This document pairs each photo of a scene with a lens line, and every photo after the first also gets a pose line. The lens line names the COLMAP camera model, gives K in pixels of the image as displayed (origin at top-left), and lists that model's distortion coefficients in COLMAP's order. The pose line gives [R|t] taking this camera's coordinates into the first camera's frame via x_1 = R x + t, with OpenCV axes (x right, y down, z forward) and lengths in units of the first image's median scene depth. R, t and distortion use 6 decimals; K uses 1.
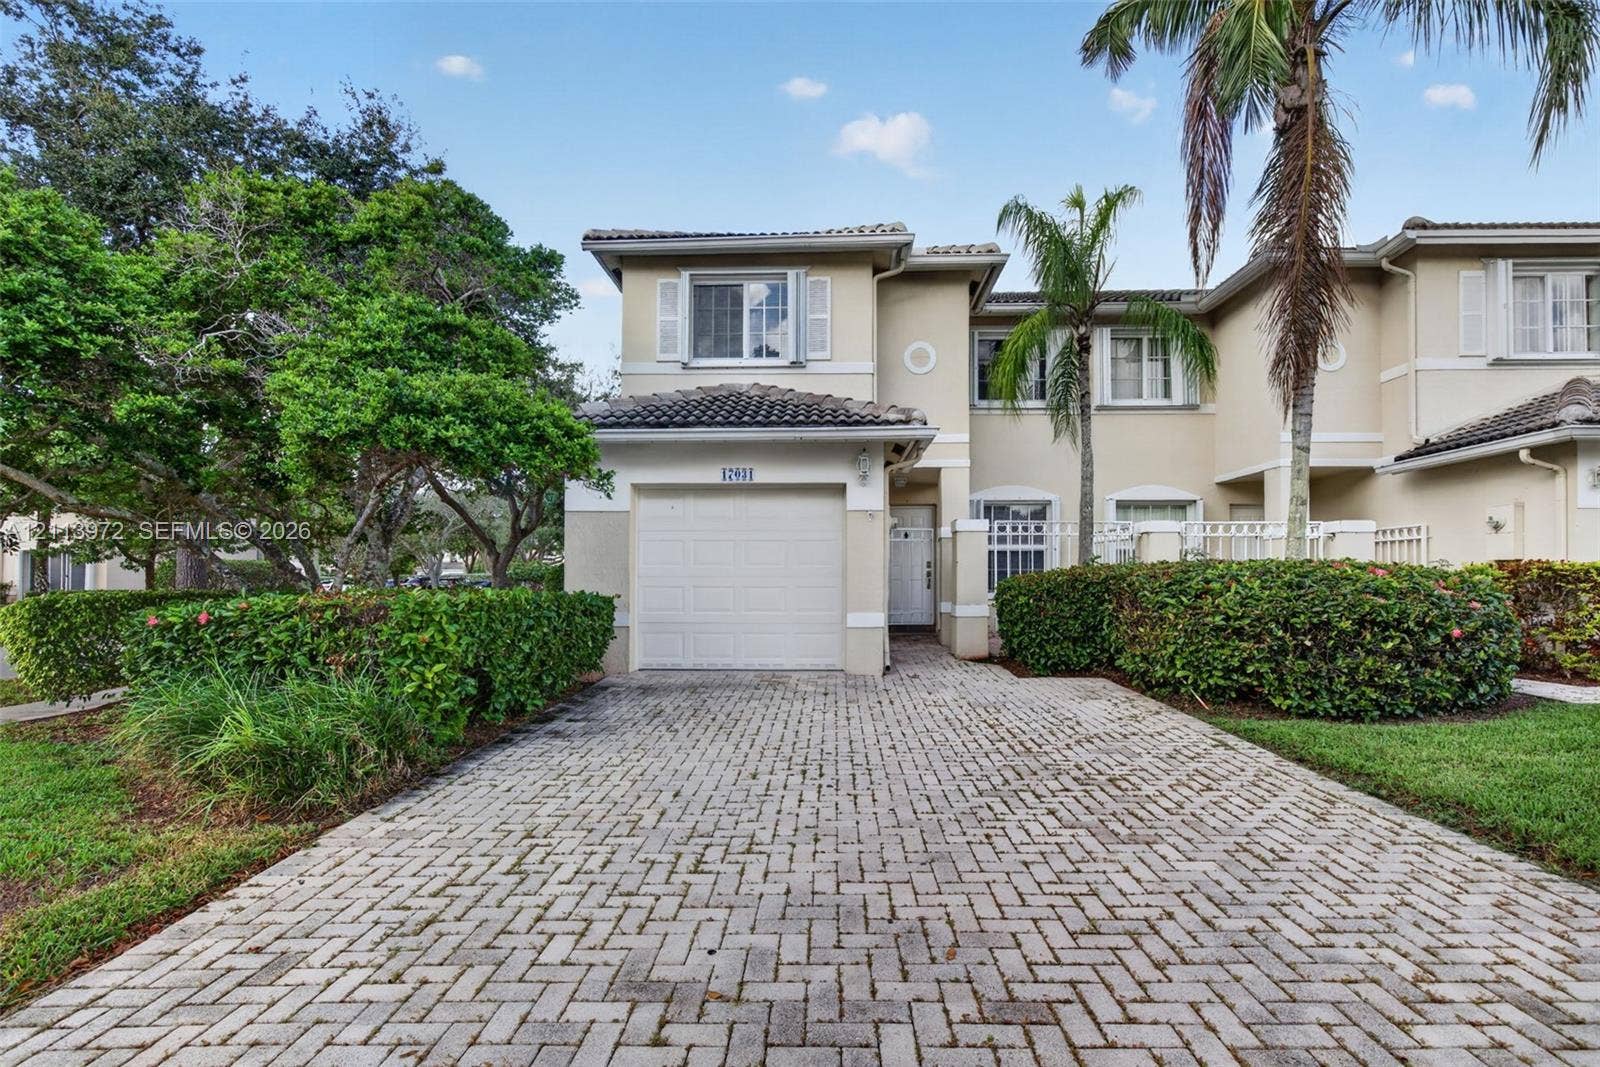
lens RADIAL K [[732.1, 0, 819.1], [0, 732.1, 519.6], [0, 0, 1]] dist [-0.001822, -0.000187]
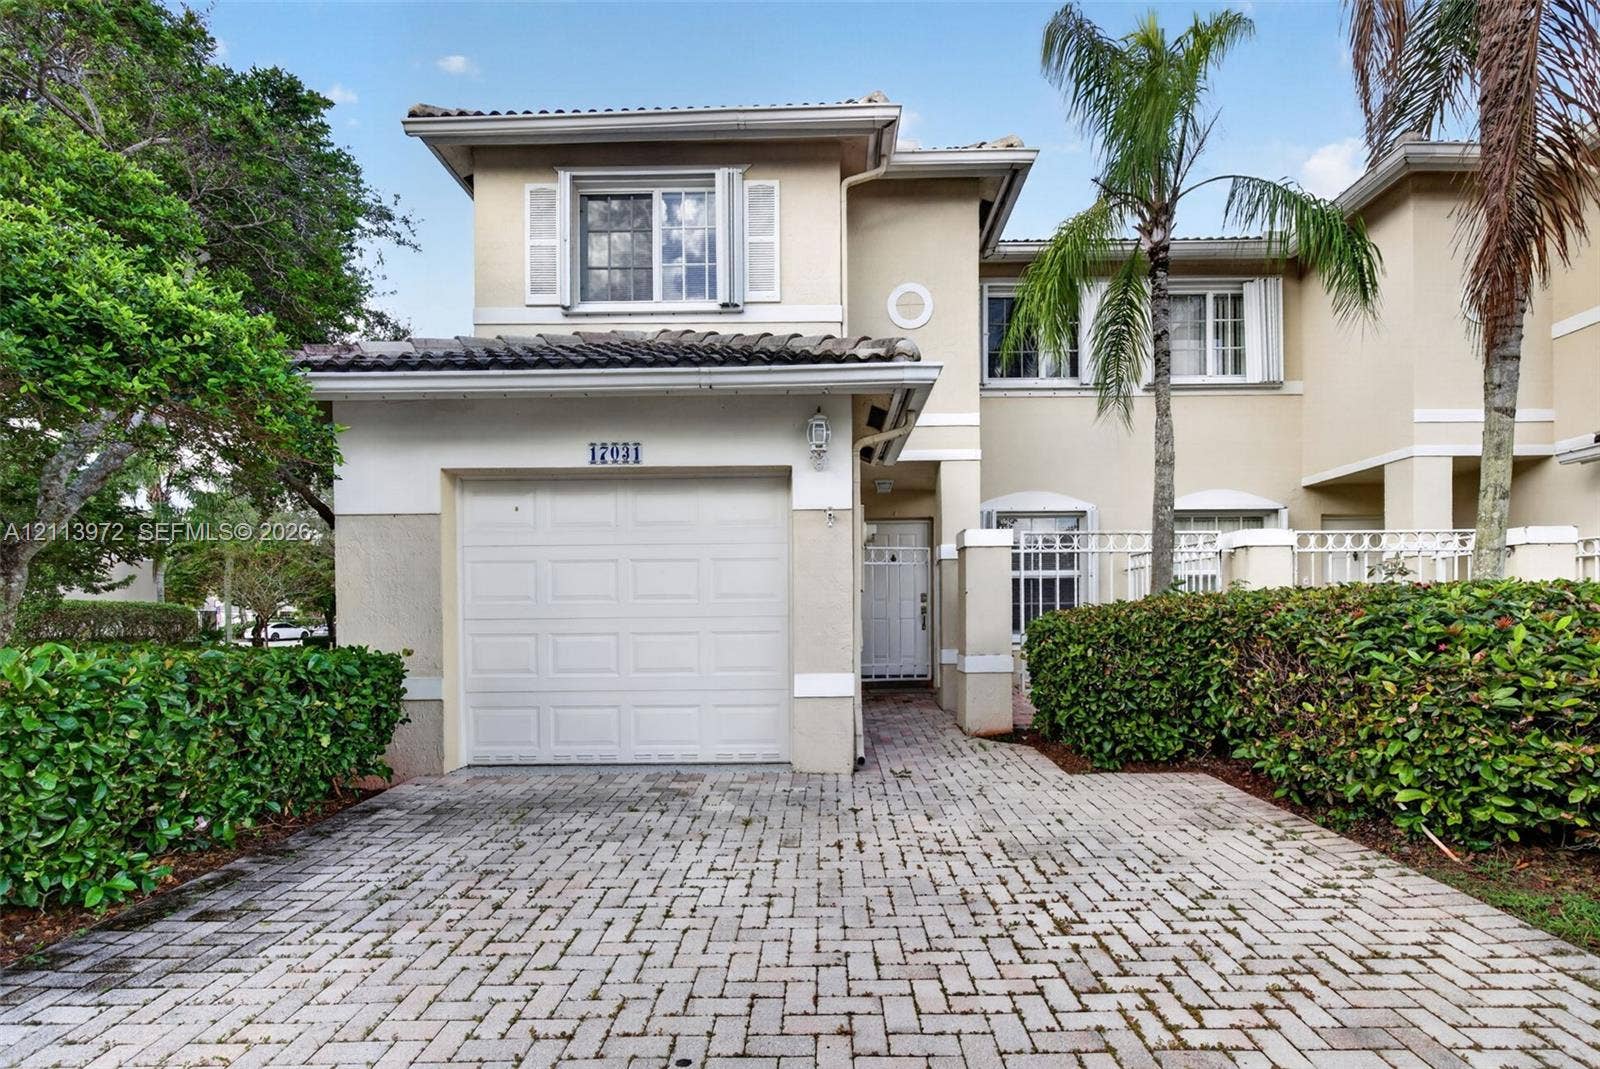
lens RADIAL K [[690.5, 0, 803.8], [0, 690.5, 587.4], [0, 0, 1]] dist [-0.000223, -0.000068]
pose [[0.999769, -0.010447, -0.018760, 0.056855], [0.011204, 0.999108, 0.040713, 0.029148], [0.018318, -0.040914, 0.998995, 0.407906]]
